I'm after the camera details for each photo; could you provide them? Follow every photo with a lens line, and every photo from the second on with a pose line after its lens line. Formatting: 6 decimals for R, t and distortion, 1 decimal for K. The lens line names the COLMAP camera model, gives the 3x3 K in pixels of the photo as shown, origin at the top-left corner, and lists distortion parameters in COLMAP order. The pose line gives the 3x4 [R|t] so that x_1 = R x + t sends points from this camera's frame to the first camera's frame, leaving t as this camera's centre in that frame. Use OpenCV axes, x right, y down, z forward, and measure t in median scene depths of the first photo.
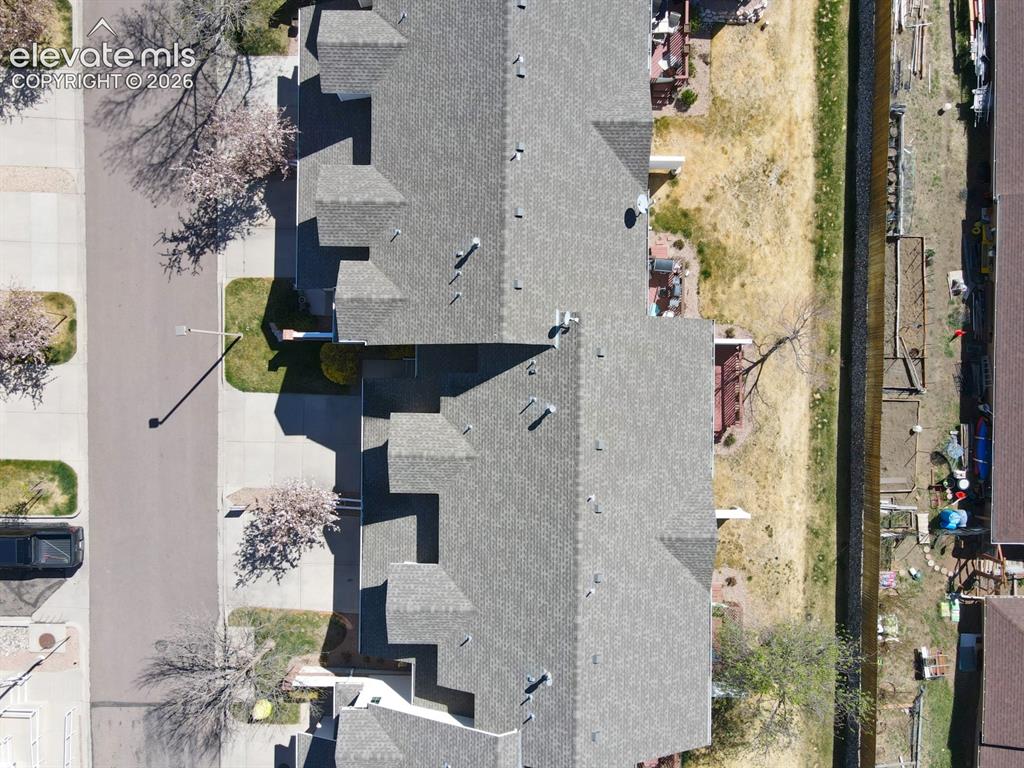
lens RADIAL K [[747.5, 0, 507.9], [0, 747.5, 388.2], [0, 0, 1]] dist [0.016863, -0.000573]
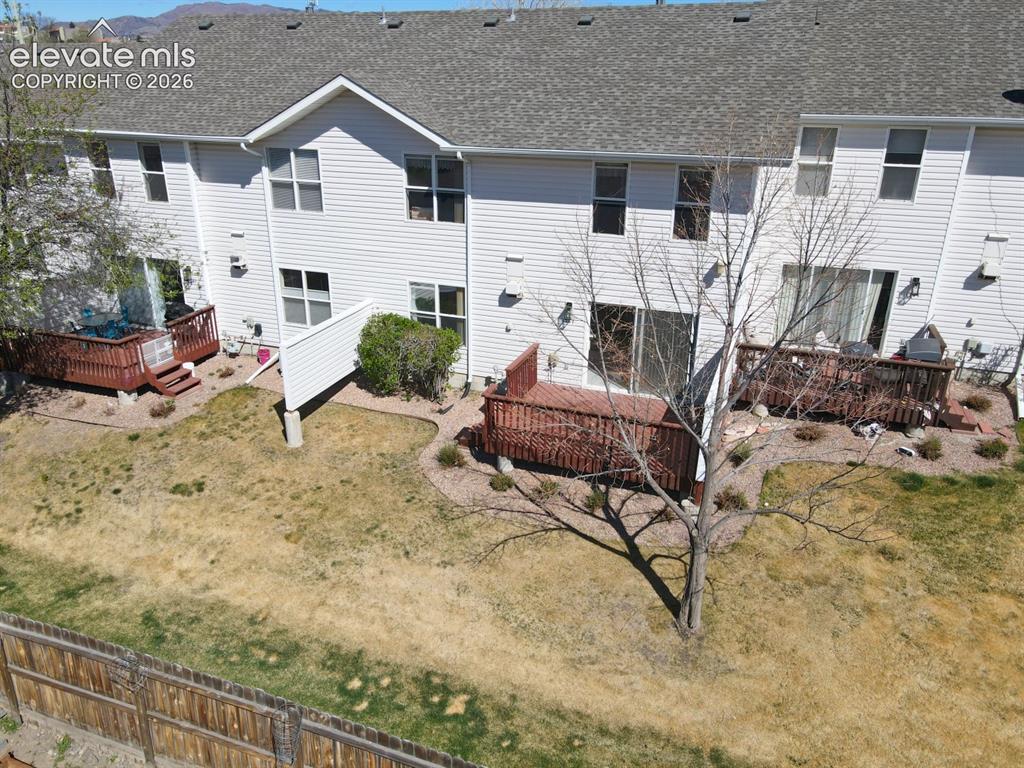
lens RADIAL K [[766.7, 0, 512.0], [0, 766.7, 384.0], [0, 0, 1]] dist [0.014096, -0.000090]
pose [[-0.339670, 0.346102, -0.874550, 0.589517], [-0.940504, -0.133643, 0.312397, -0.076478], [-0.008756, 0.928630, 0.370904, 0.766566]]
